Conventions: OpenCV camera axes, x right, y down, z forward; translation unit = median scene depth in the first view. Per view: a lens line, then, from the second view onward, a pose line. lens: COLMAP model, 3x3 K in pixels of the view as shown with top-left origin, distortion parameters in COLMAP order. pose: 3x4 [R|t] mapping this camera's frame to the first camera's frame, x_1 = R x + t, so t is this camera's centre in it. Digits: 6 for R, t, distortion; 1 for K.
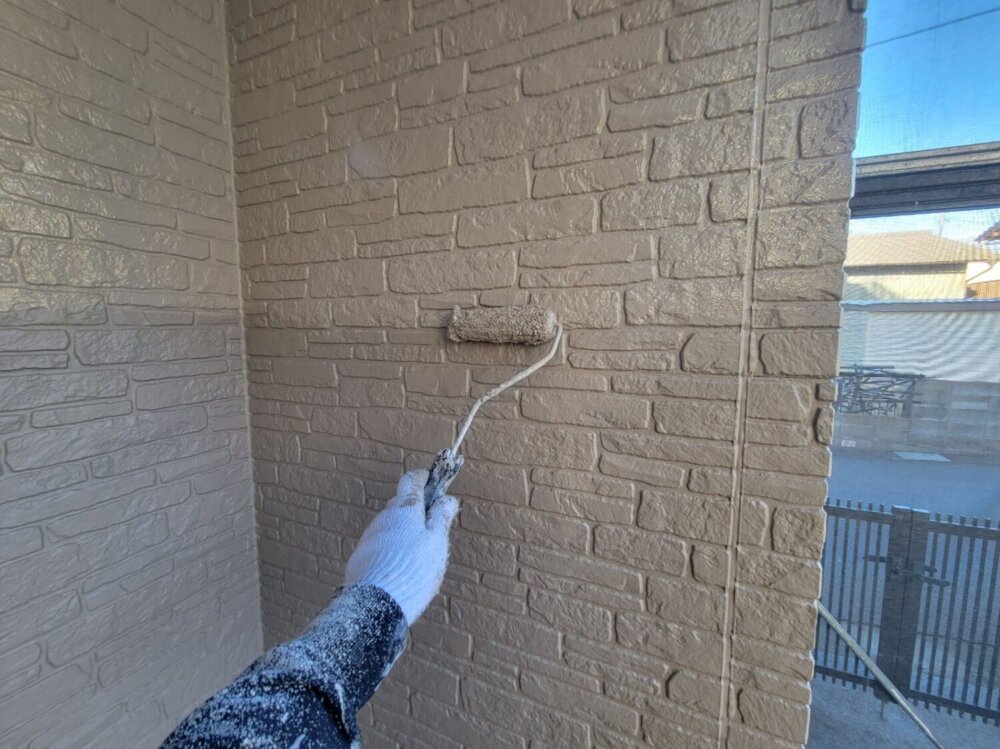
lens RADIAL K [[404.4, 0, 497.5], [0, 404.4, 366.4], [0, 0, 1]] dist [0.003367, -0.002229]
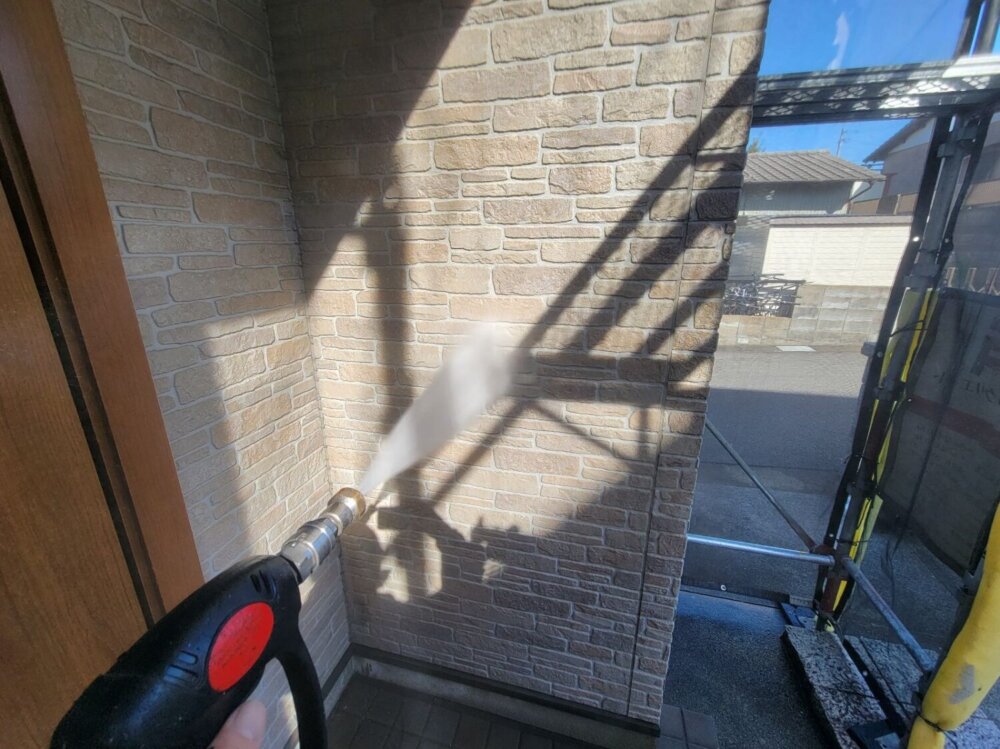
lens RADIAL K [[404.4, 0, 498.8], [0, 404.4, 366.5], [0, 0, 1]] dist [0.003367, -0.002229]
pose [[0.985960, -0.050560, 0.159143, -0.355671], [0.019110, 0.980961, 0.193261, 0.223229], [-0.165884, -0.187506, 0.968155, -0.472126]]
